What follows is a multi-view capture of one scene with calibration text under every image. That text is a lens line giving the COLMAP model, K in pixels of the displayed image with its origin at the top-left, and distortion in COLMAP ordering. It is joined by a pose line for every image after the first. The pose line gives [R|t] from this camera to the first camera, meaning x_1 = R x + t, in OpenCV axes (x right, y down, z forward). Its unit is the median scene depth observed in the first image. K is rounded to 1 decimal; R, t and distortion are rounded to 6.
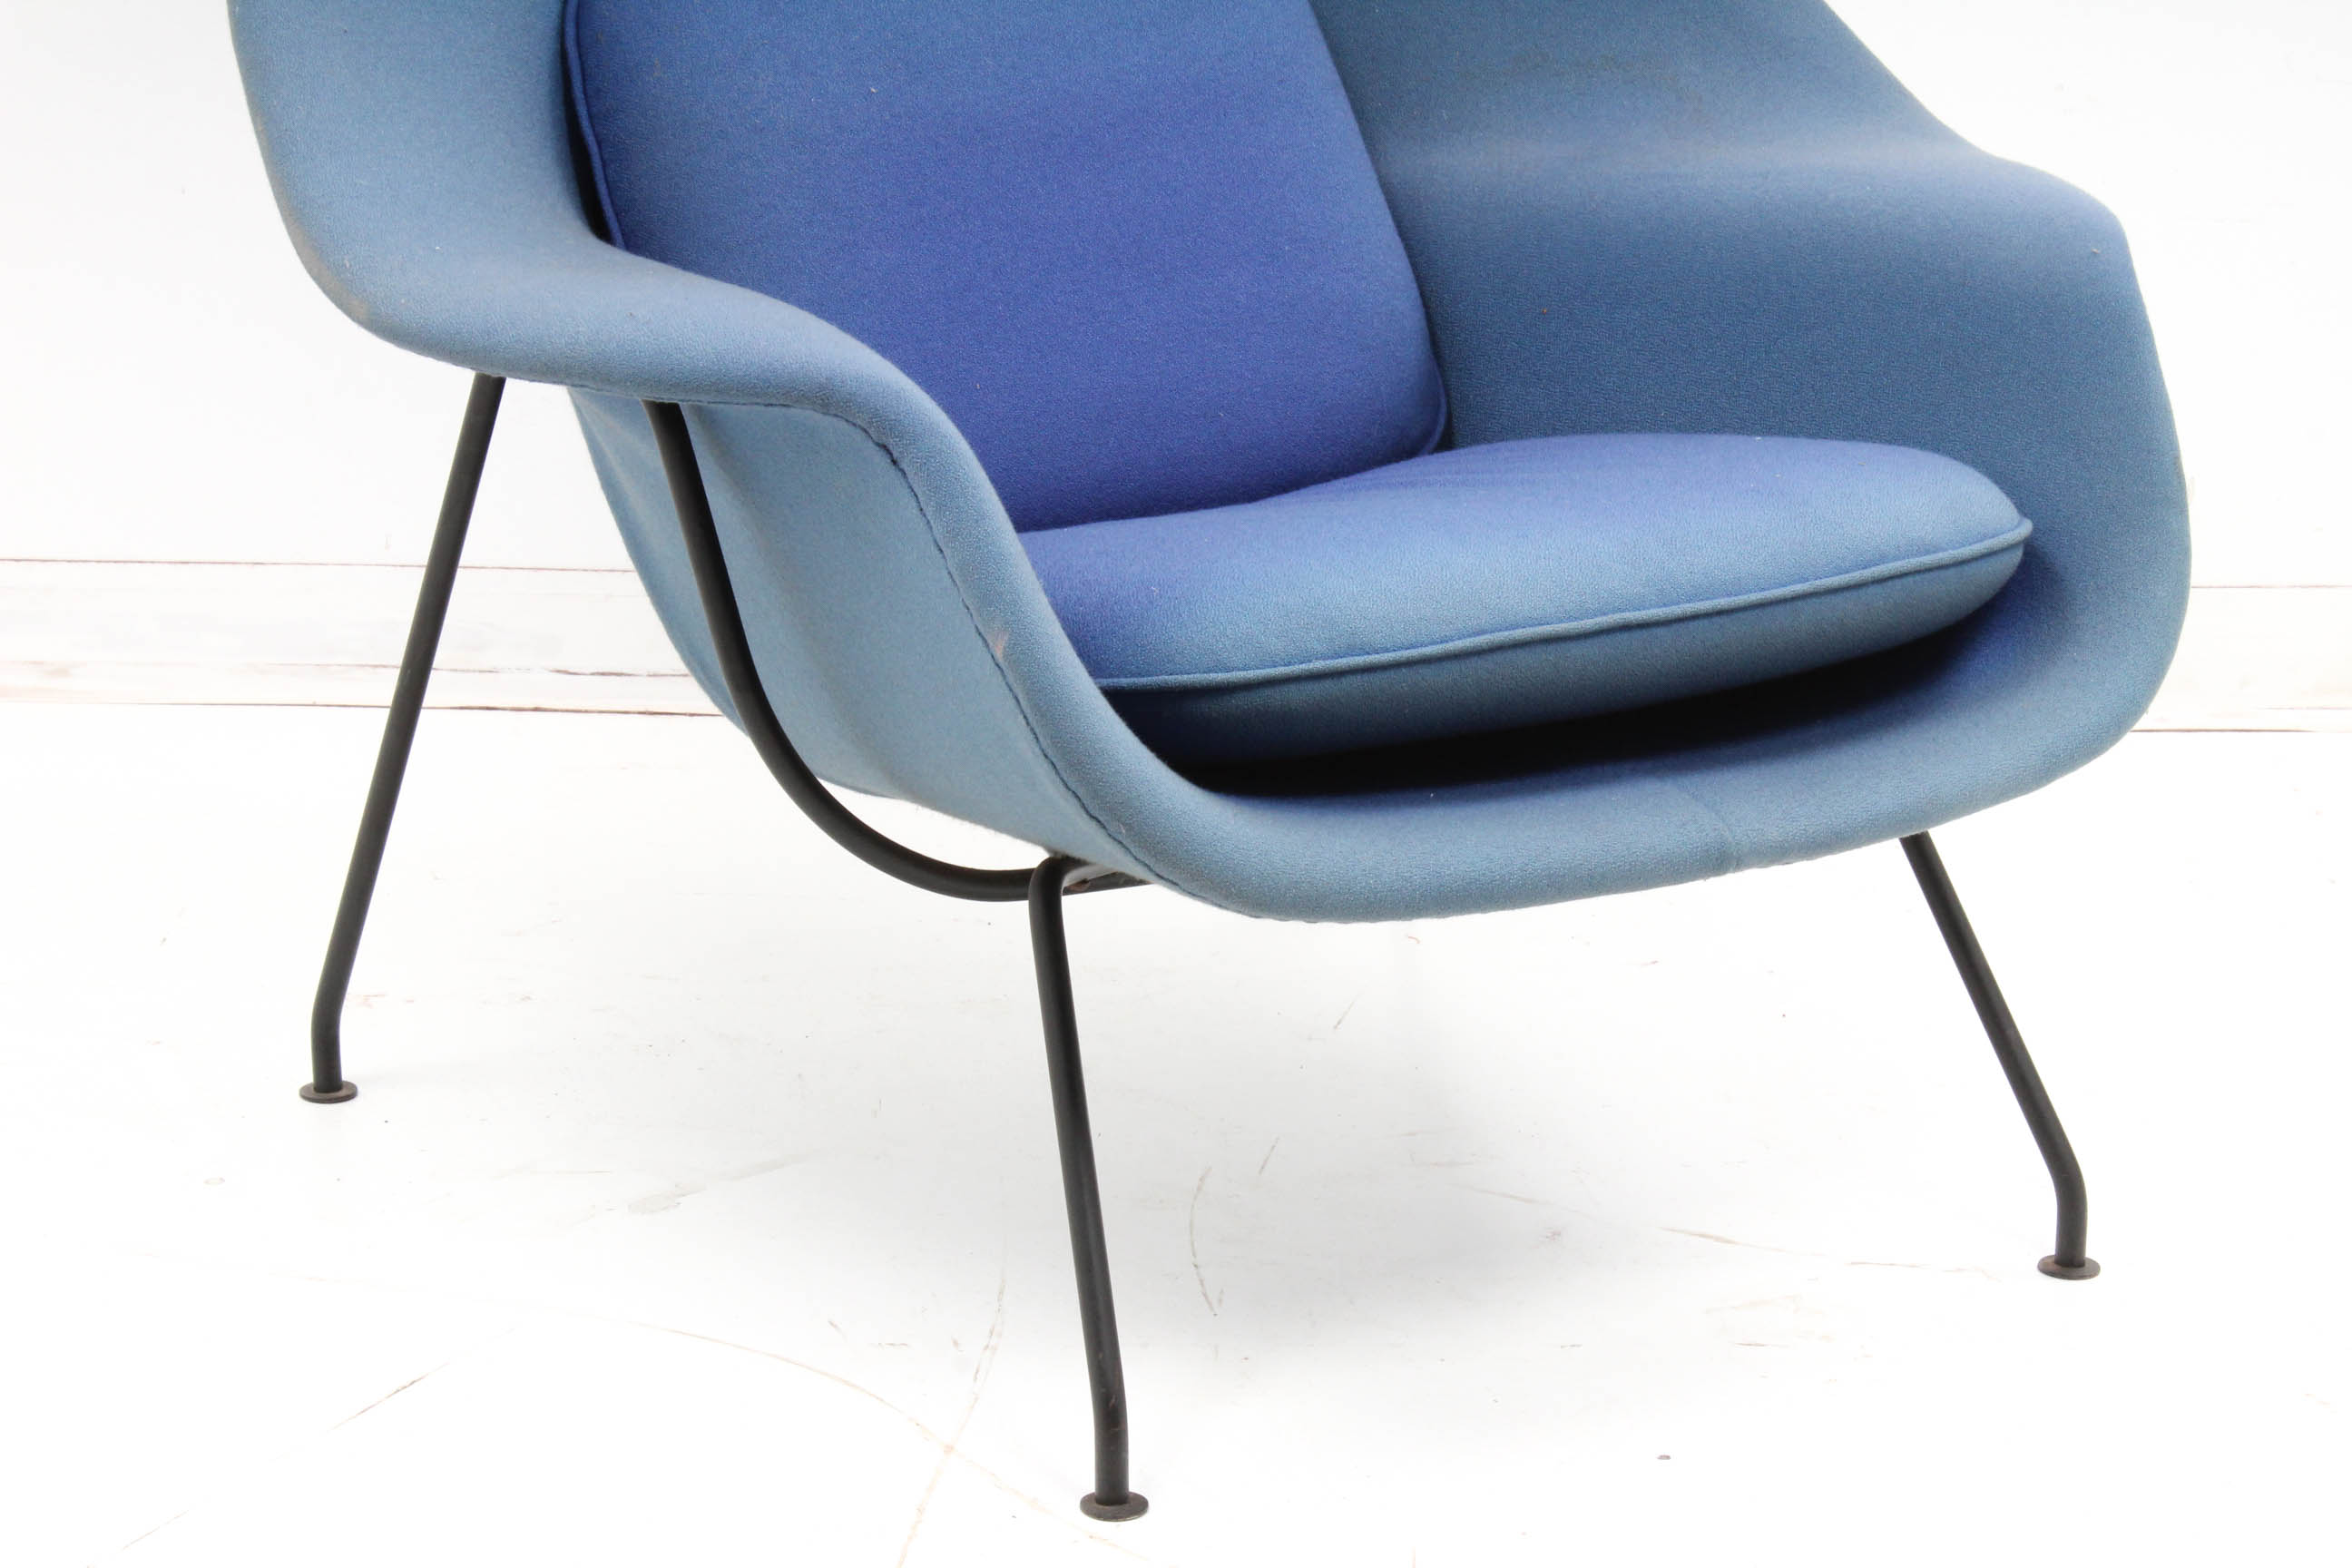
lens RADIAL K [[5759.1, 0, 1151.7], [0, 5759.1, 790.4], [0, 0, 1]] dist [0.092066, 0.000000]
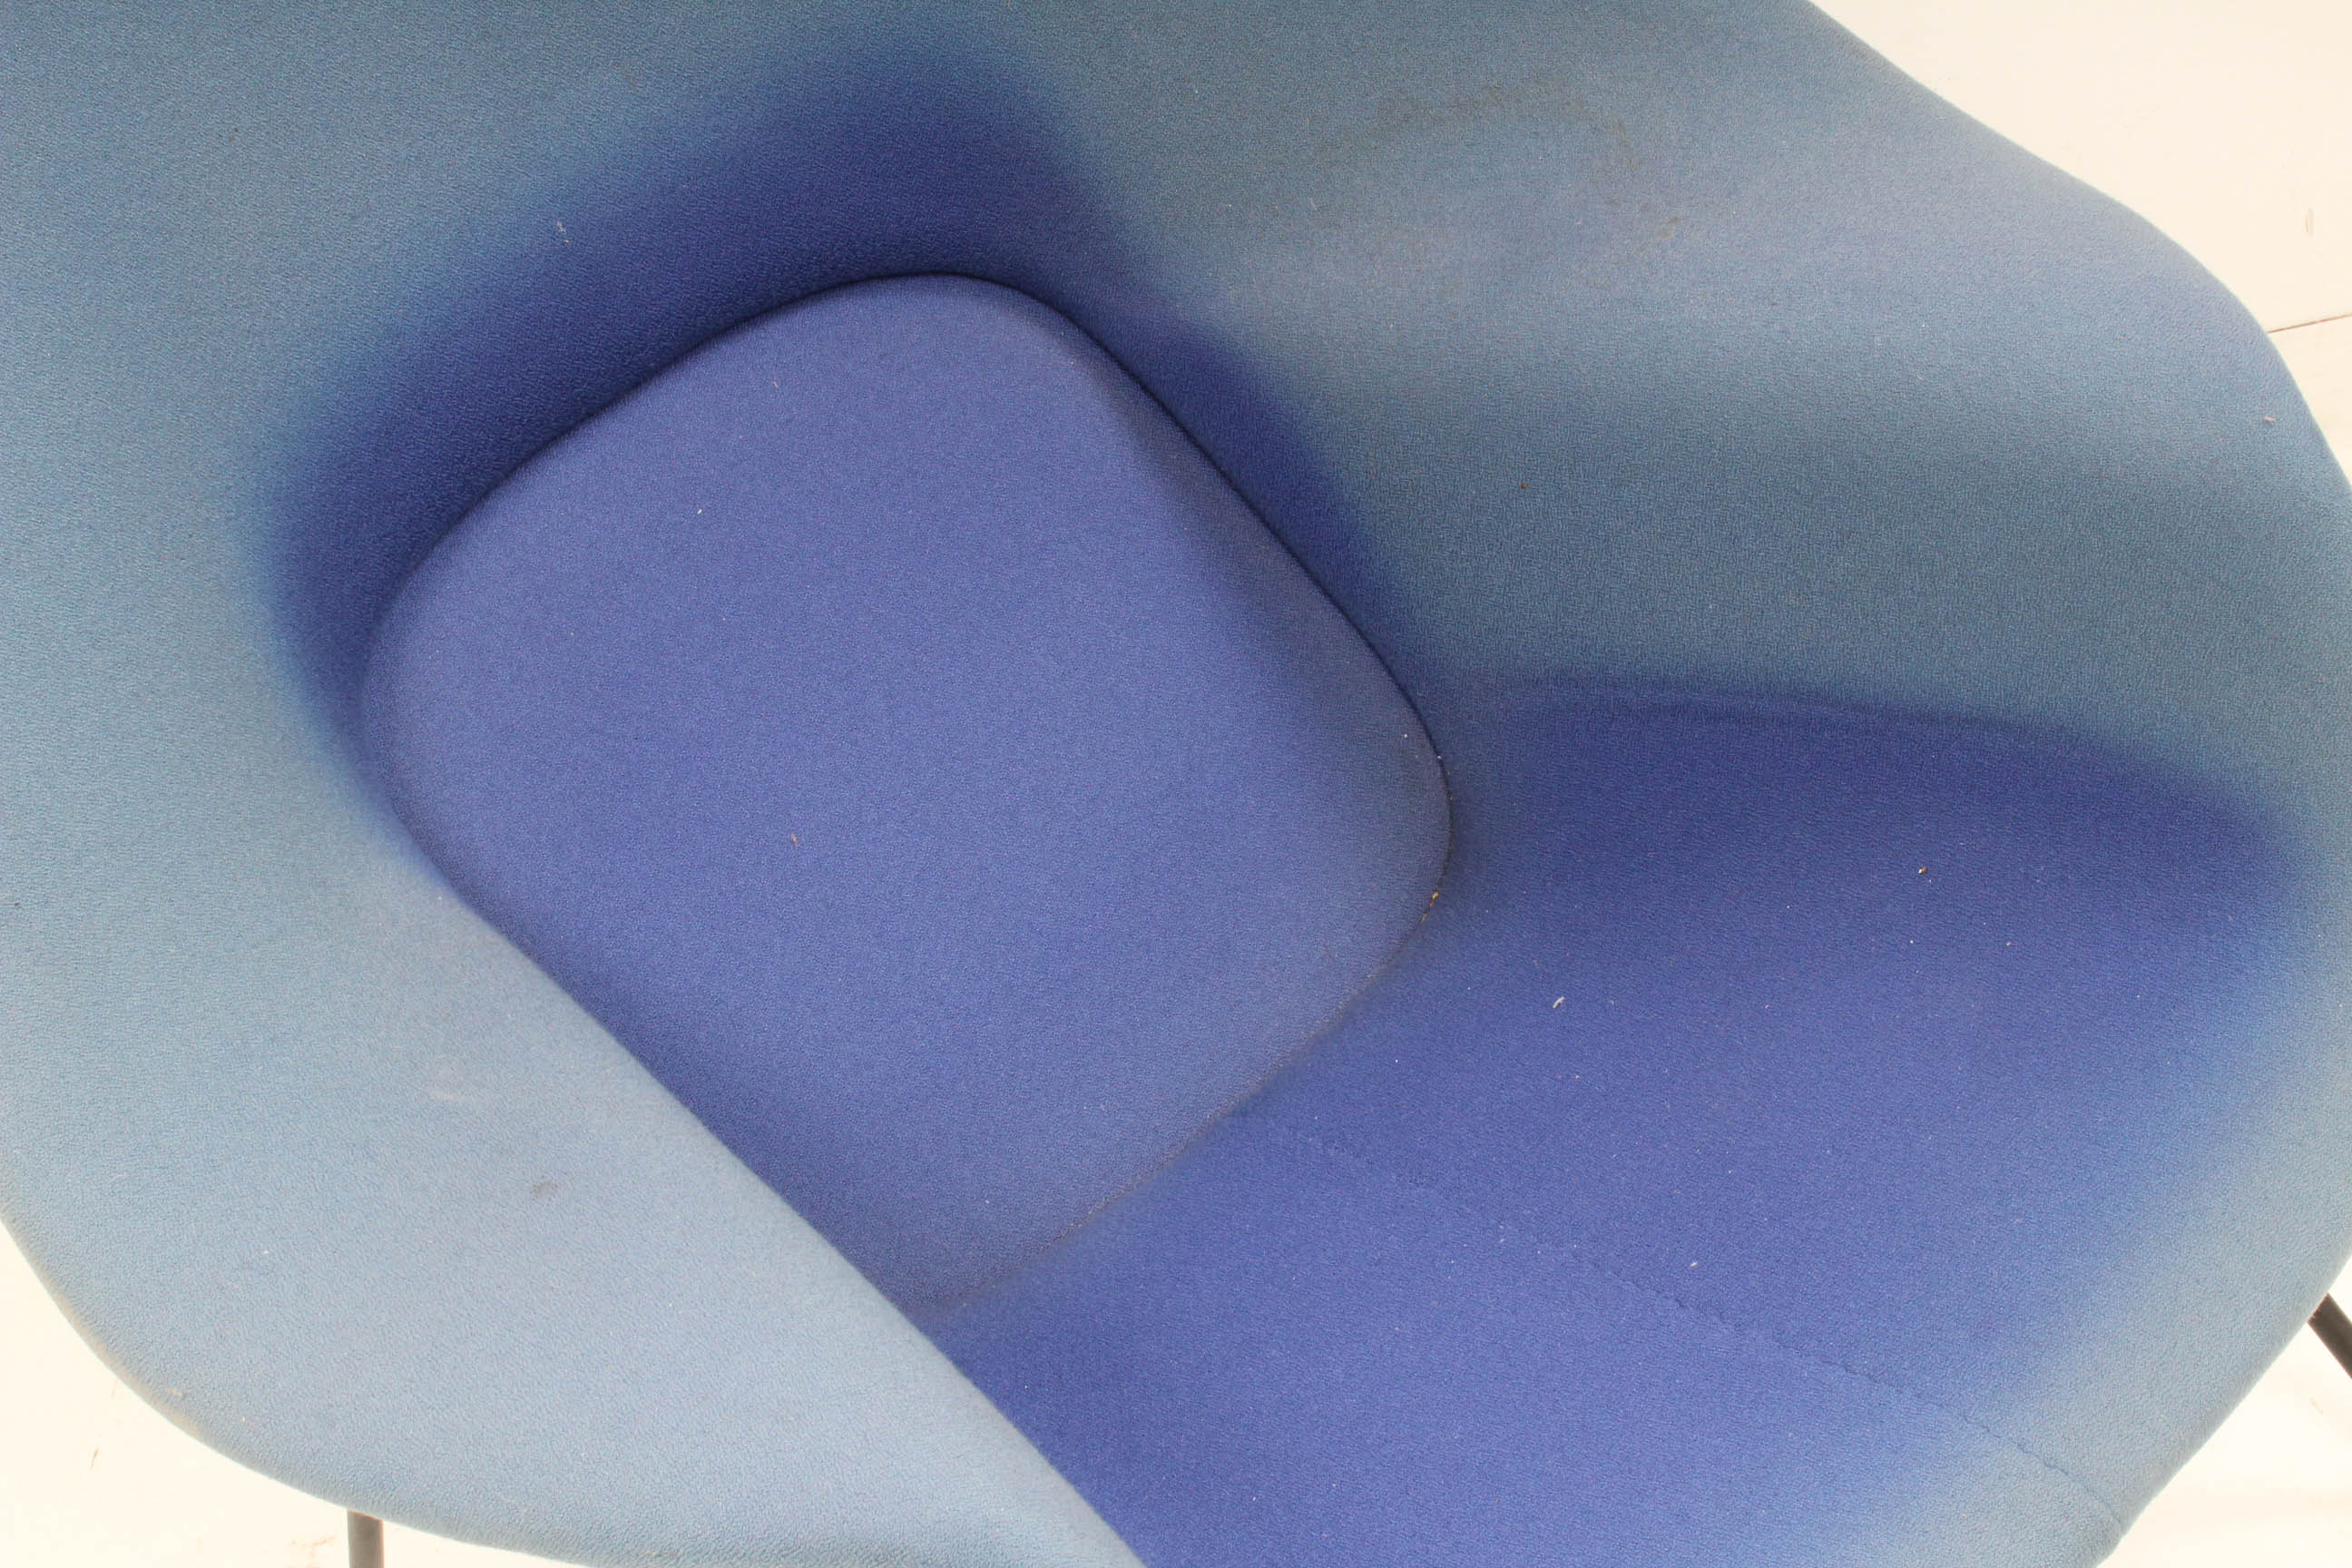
lens RADIAL K [[4062.2, 0, 1180.1], [0, 4062.2, 786.9], [0, 0, 1]] dist [-0.006381, 0.000000]
pose [[0.960498, -0.277358, 0.022732, -0.003744], [0.253250, 0.905019, 0.341767, -0.272739], [-0.115364, -0.322510, 0.939510, 0.486989]]
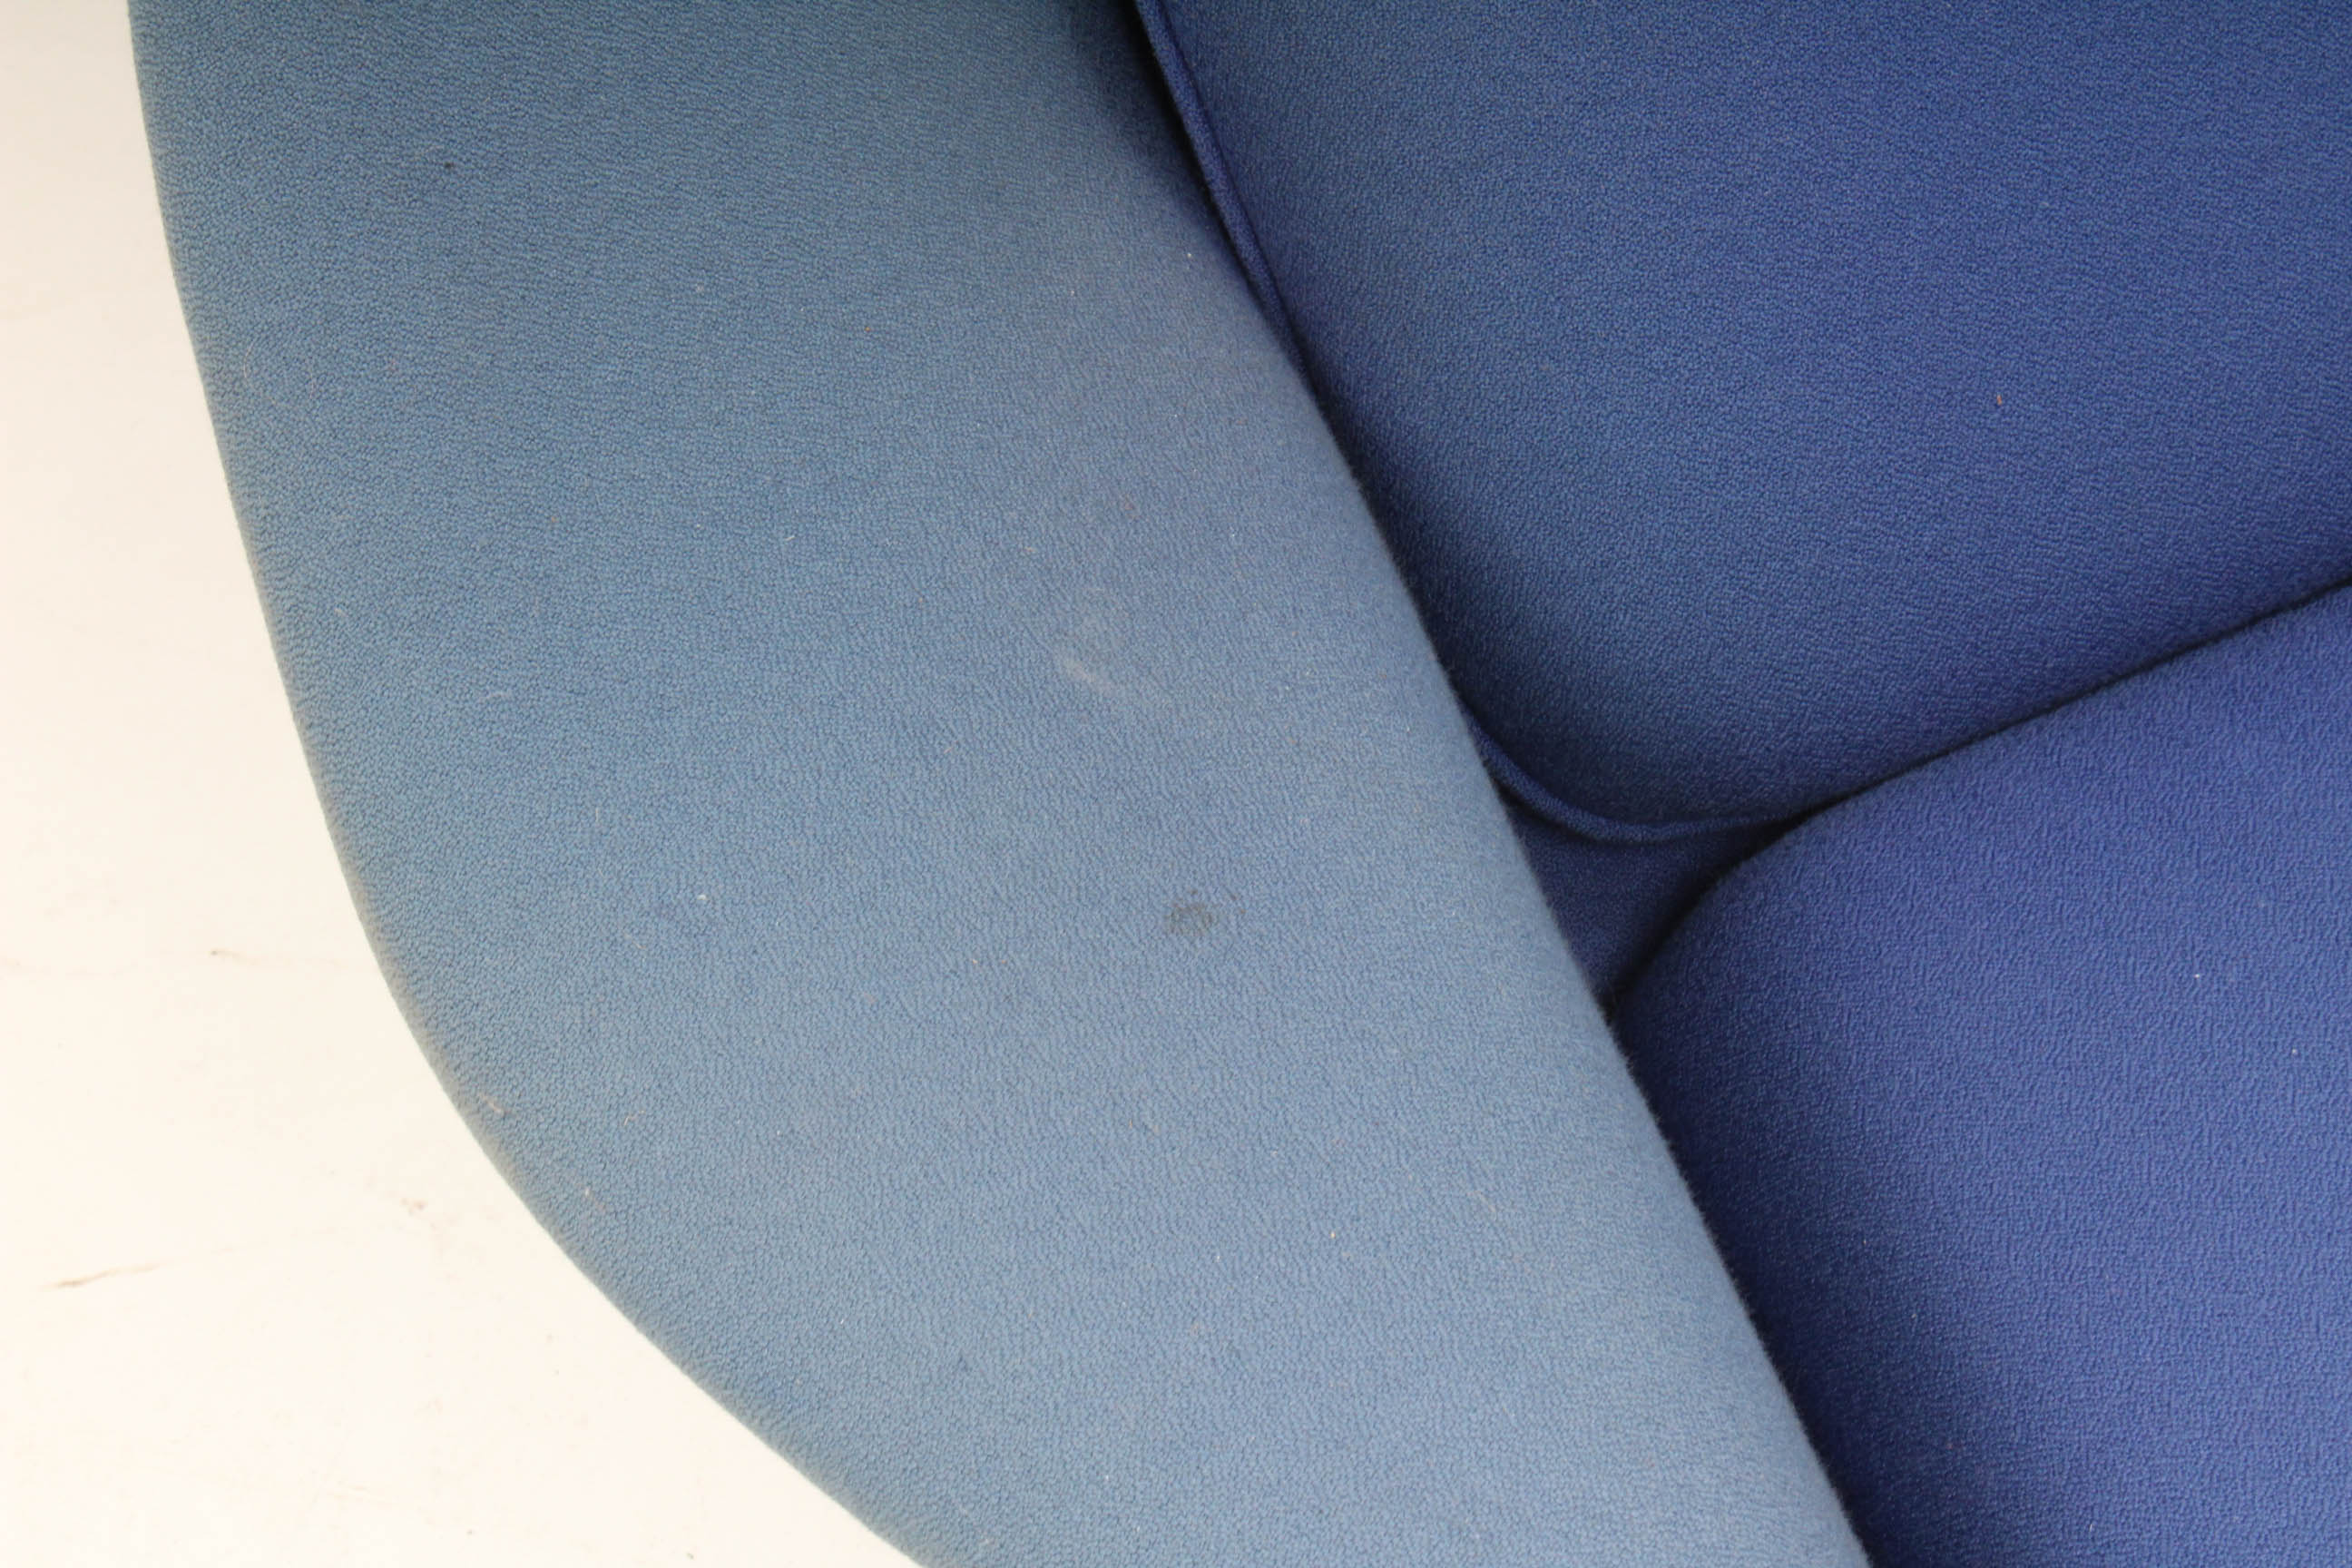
lens RADIAL K [[5759.1, 0, 1166.2], [0, 5759.1, 791.0], [0, 0, 1]] dist [0.092066, 0.000000]
pose [[0.978050, 0.000763, -0.208368, 0.000740], [0.103200, 0.866957, 0.487581, -0.280585], [0.181018, -0.498382, 0.847849, 0.608563]]
